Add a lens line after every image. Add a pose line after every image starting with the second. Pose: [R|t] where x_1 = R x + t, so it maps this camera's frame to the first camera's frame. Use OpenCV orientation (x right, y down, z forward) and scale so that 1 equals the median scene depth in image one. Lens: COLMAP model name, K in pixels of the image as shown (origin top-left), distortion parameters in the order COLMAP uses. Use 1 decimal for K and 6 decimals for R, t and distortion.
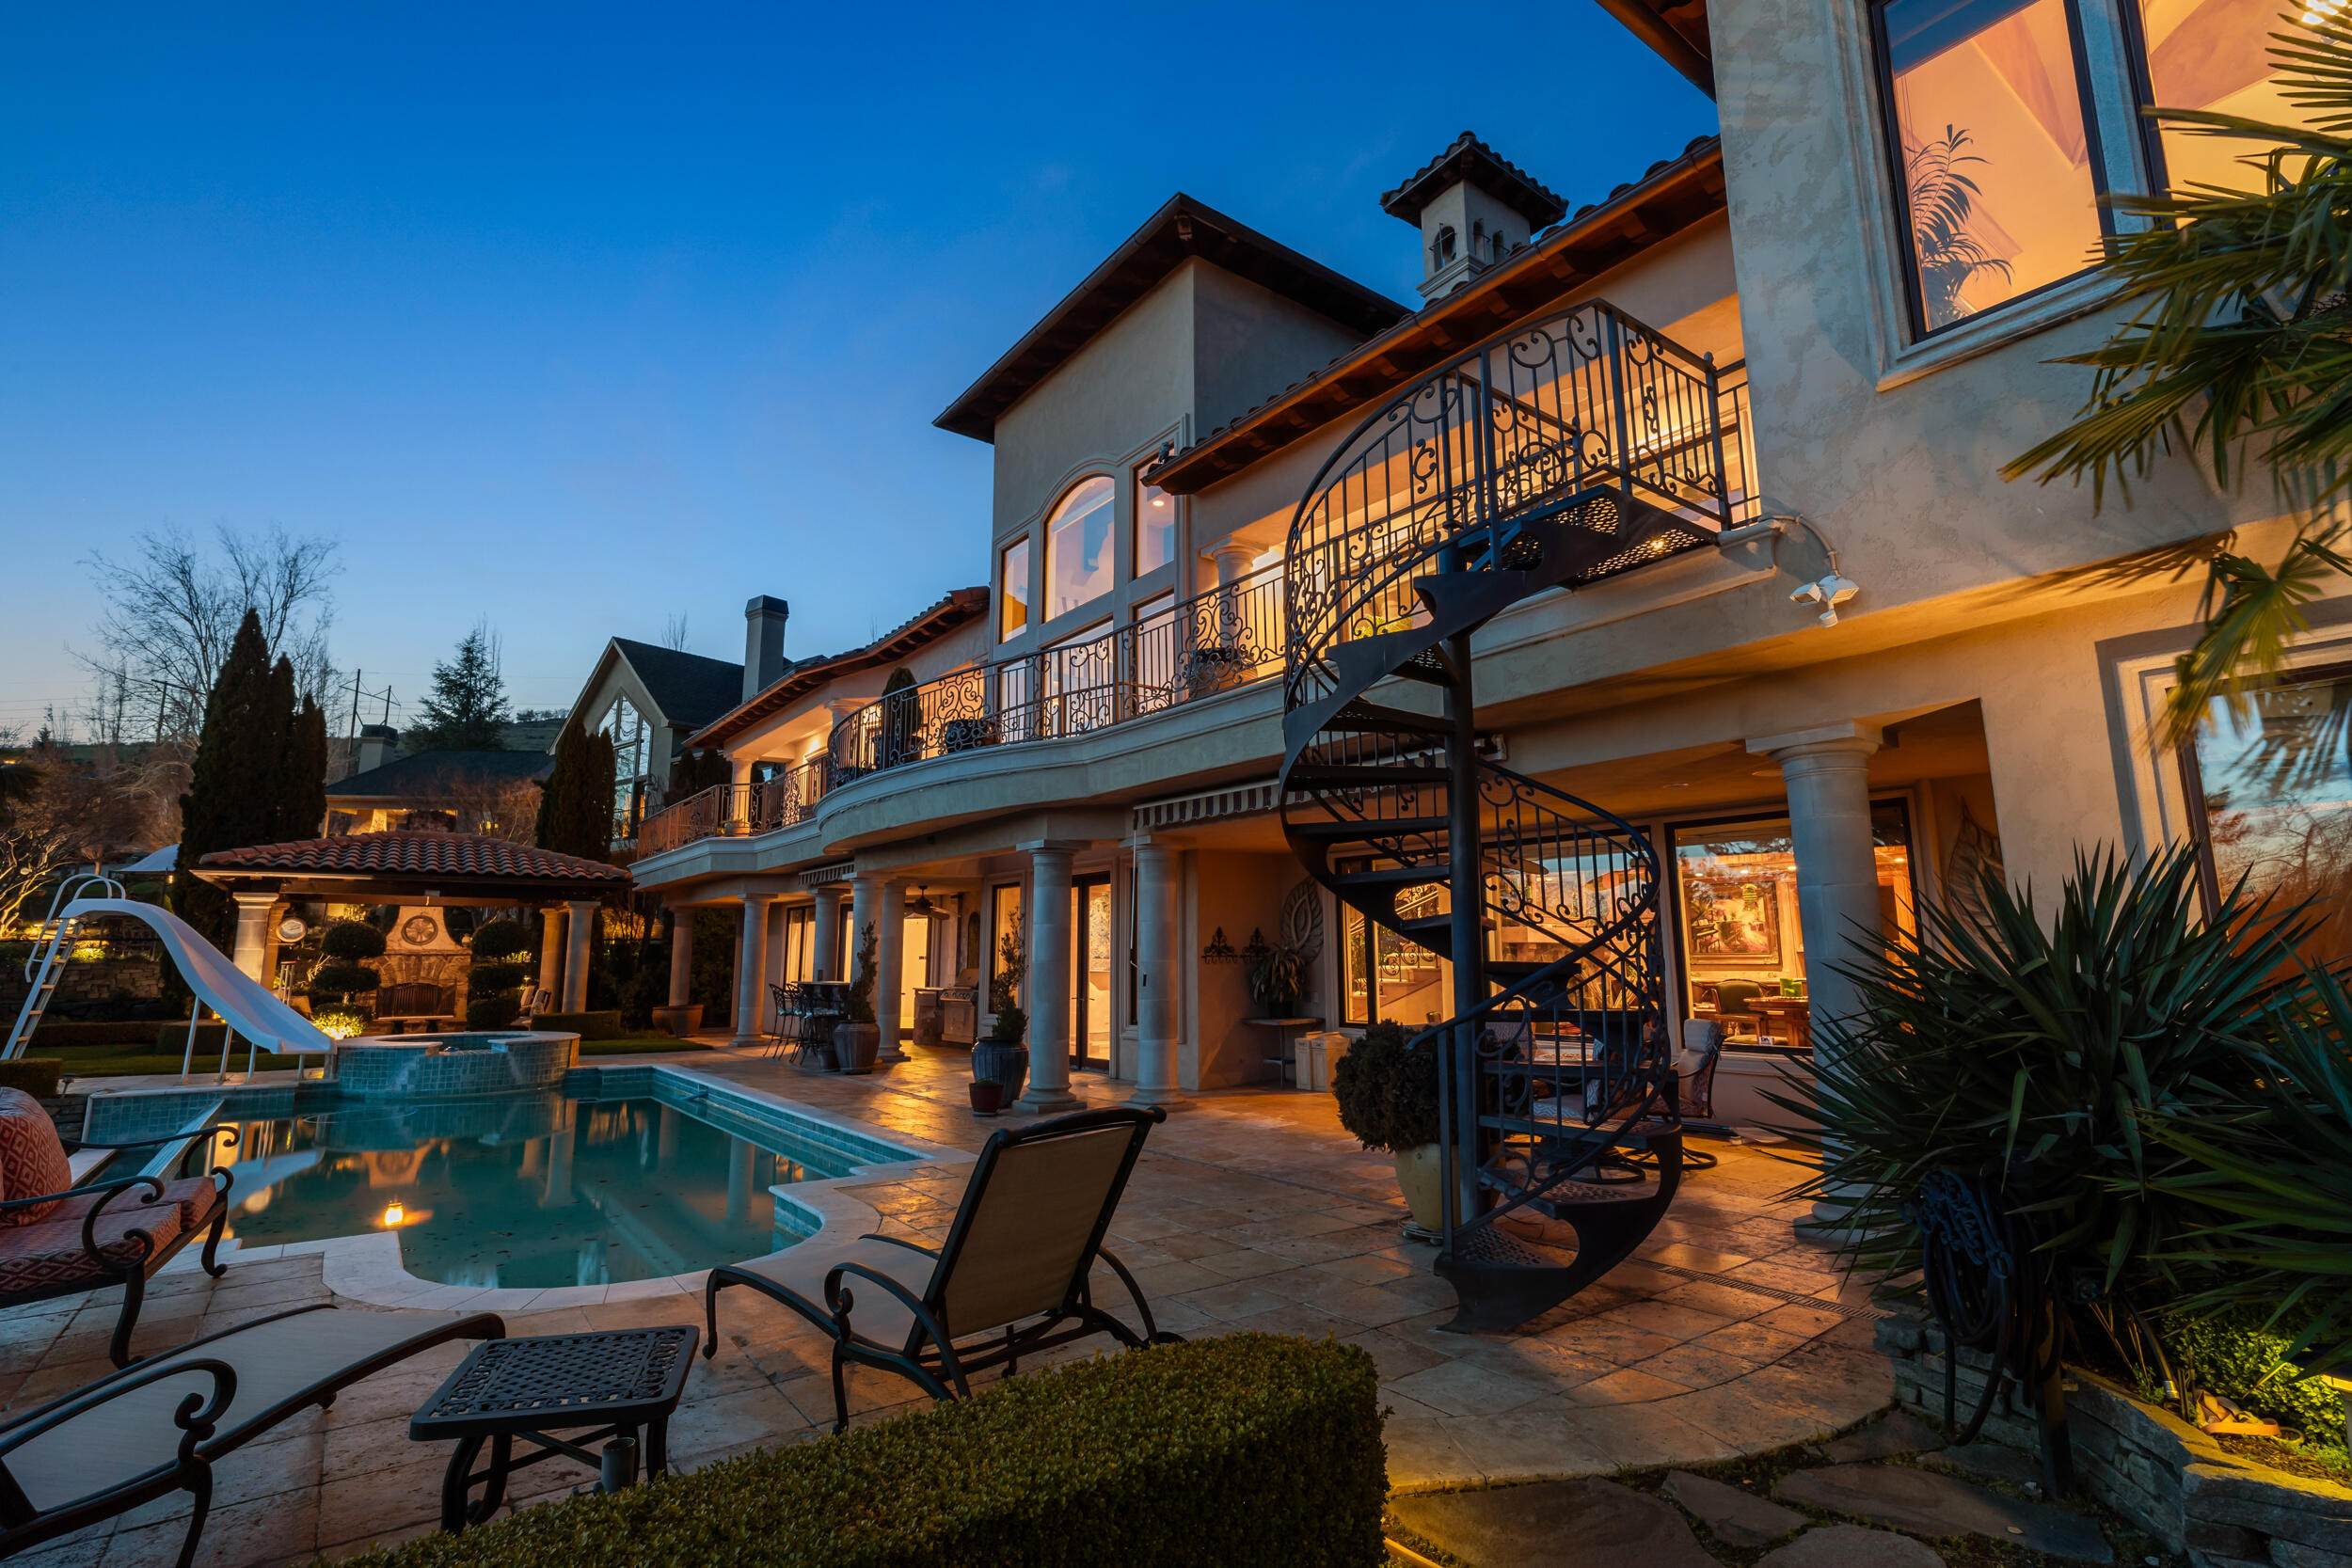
lens RADIAL K [[1109.5, 0, 1174.5], [0, 1109.5, 773.3], [0, 0, 1]] dist [-0.008455, 0.000182]
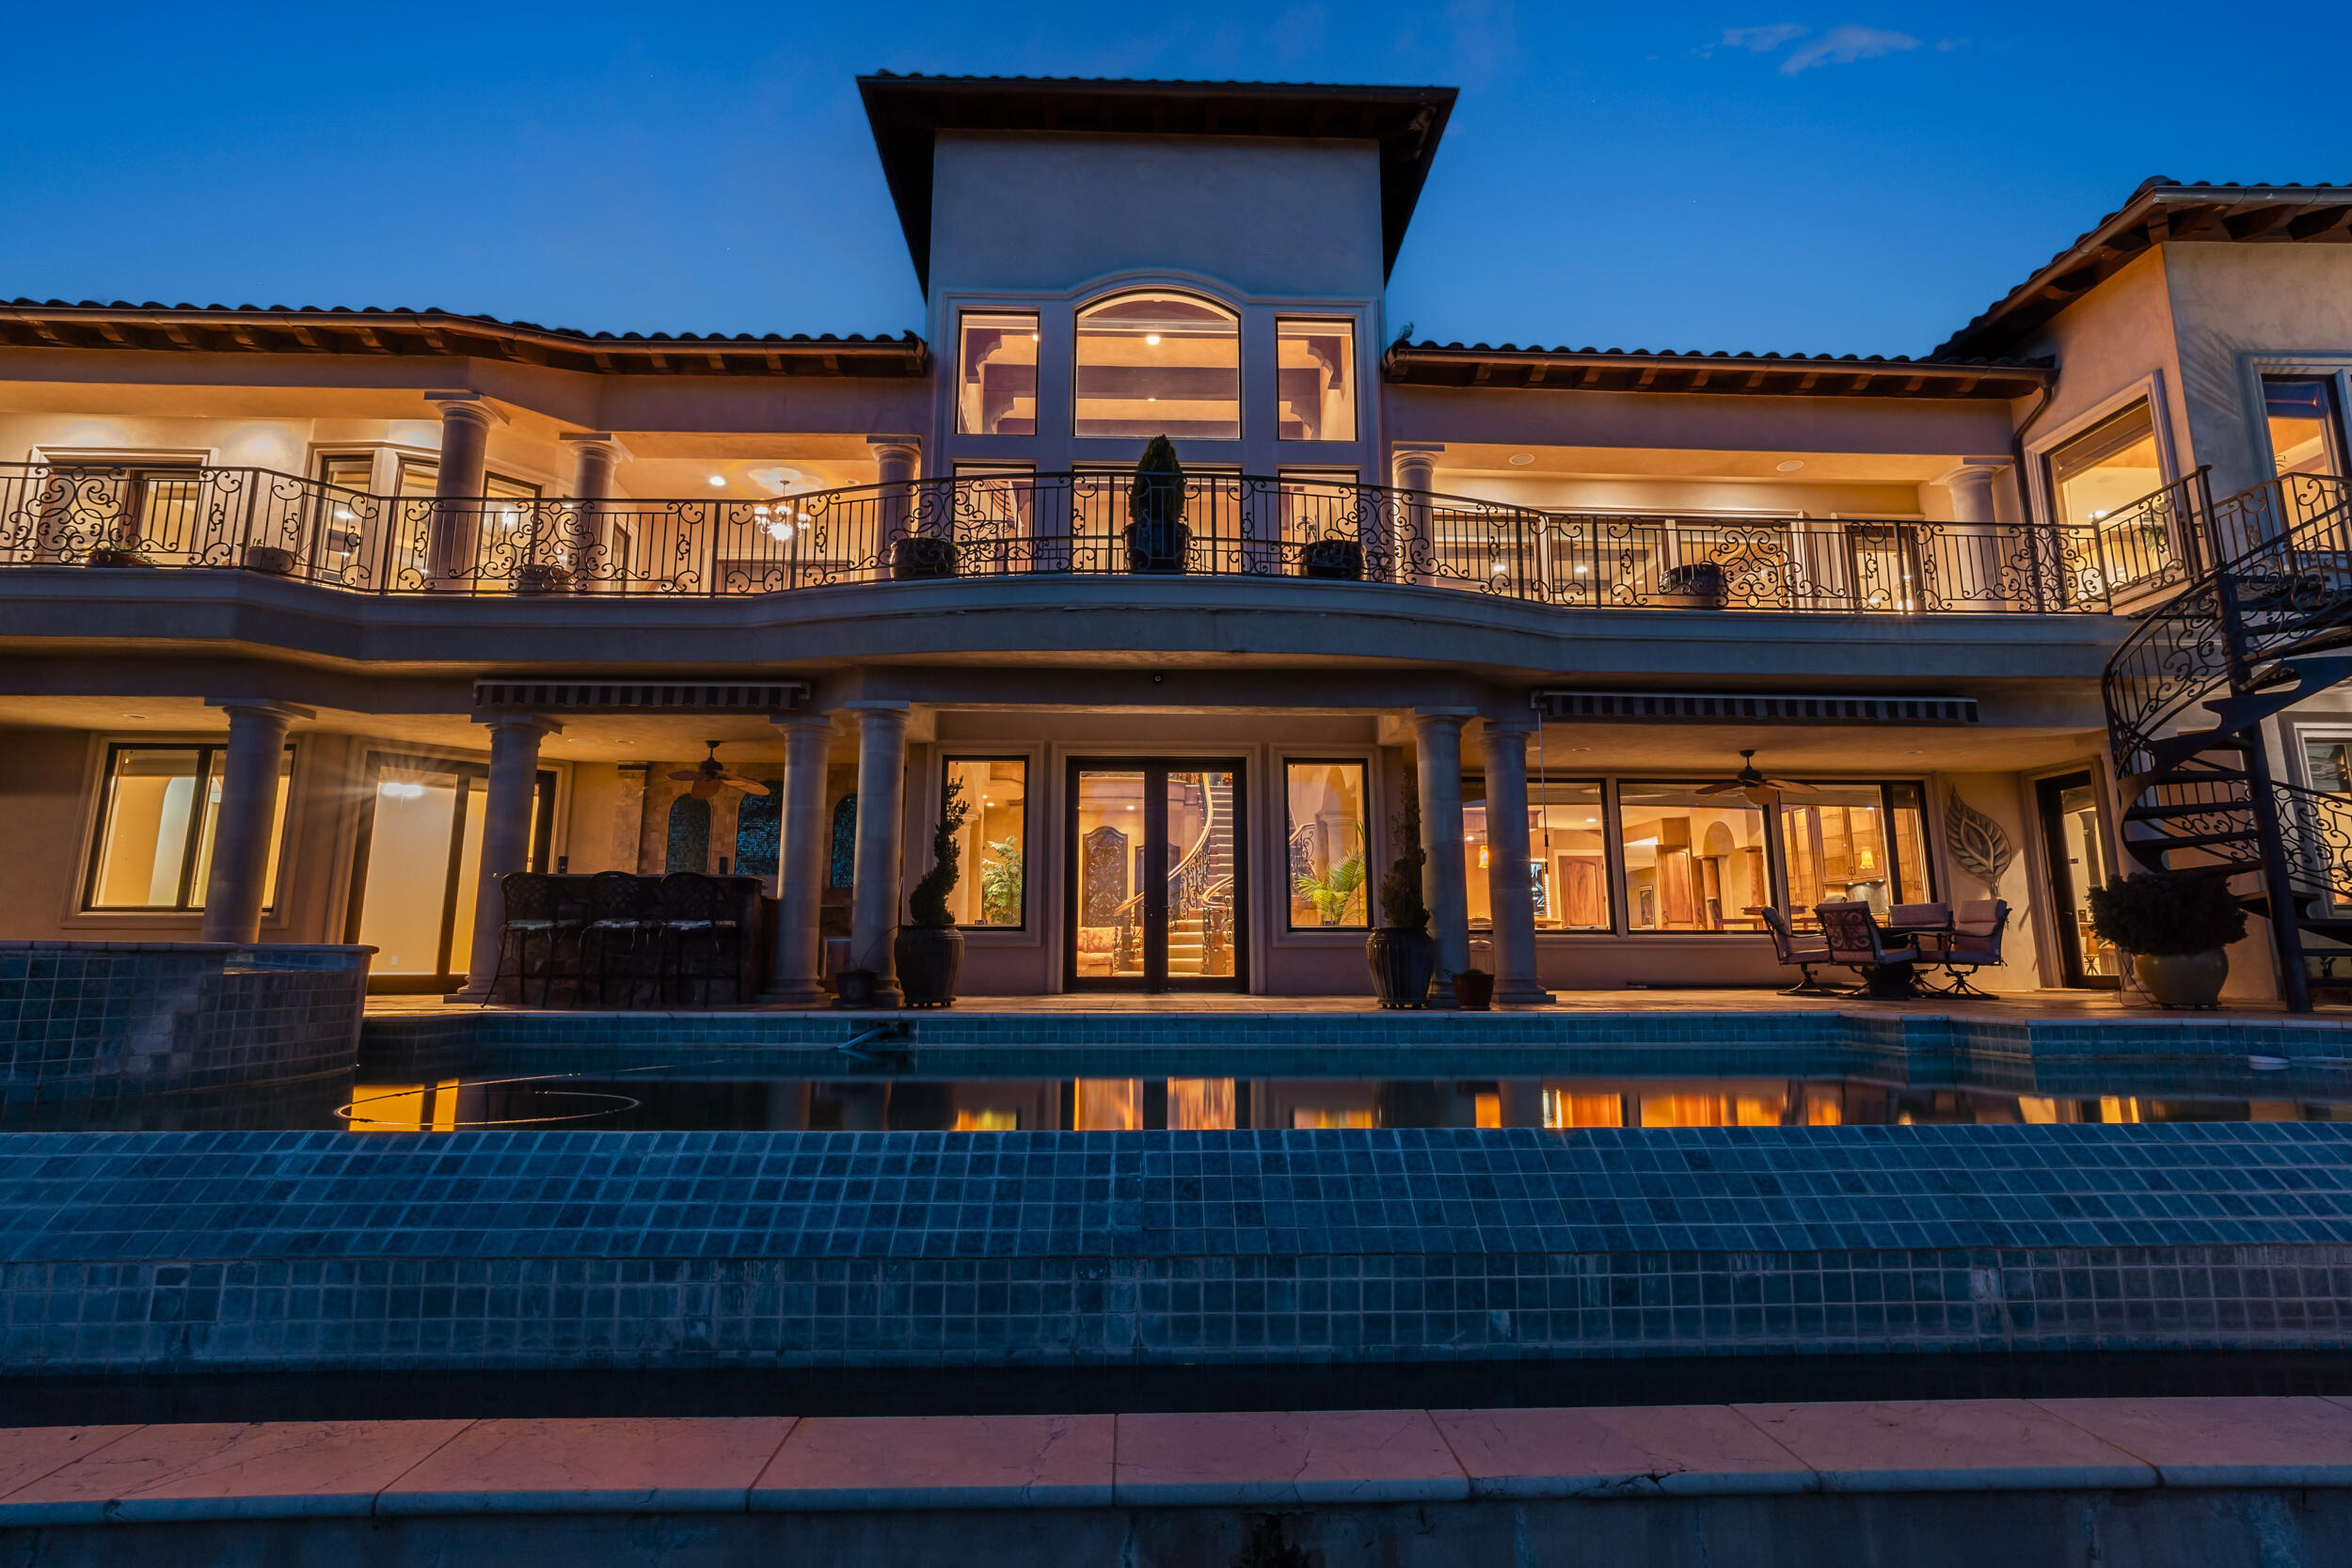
lens RADIAL K [[1116.7, 0, 1185.2], [0, 1116.7, 778.7], [0, 0, 1]] dist [-0.006623, 0.000002]
pose [[0.567915, 0.138478, 0.811355, -0.645627], [-0.140489, 0.987589, -0.070221, 0.141161], [-0.811009, -0.074107, 0.580321, 0.437582]]
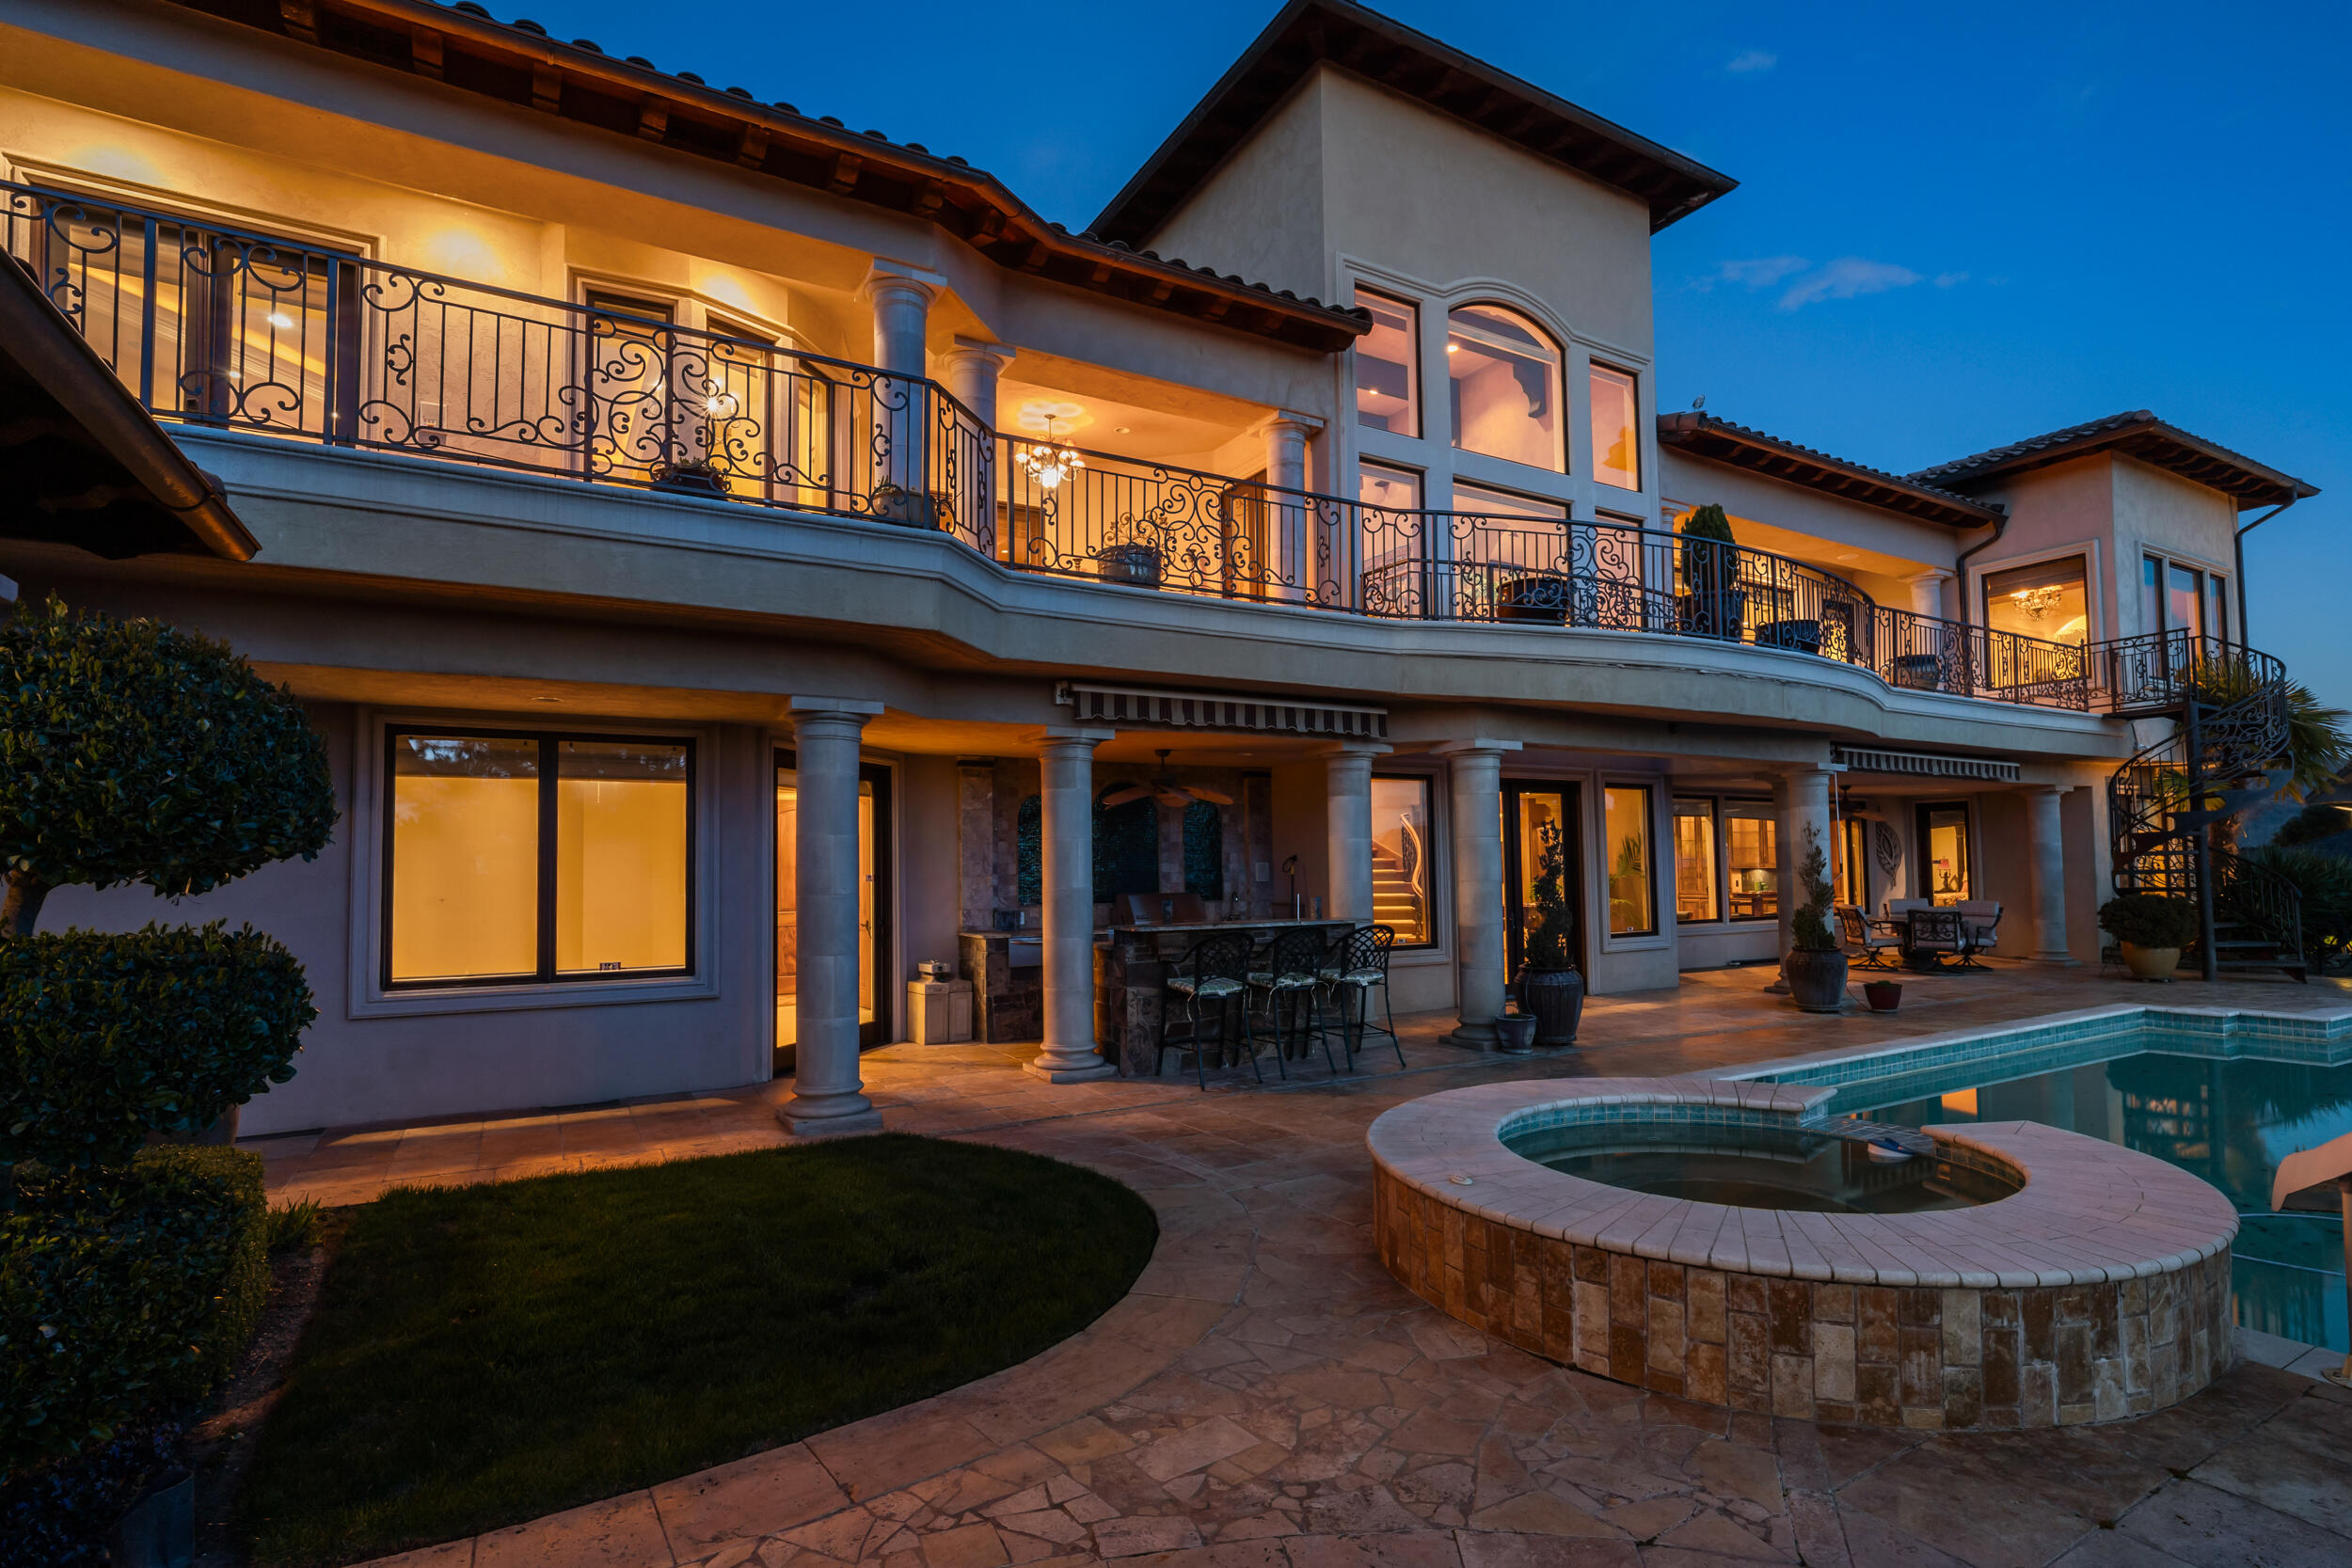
lens RADIAL K [[1131.8, 0, 1173.0], [0, 1131.8, 821.3], [0, 0, 1]] dist [-0.007509, 0.001375]
pose [[0.117811, 0.044387, 0.992044, -0.864074], [-0.156370, 0.987367, -0.025608, 0.164707], [-0.980647, -0.152109, 0.123263, 1.001761]]
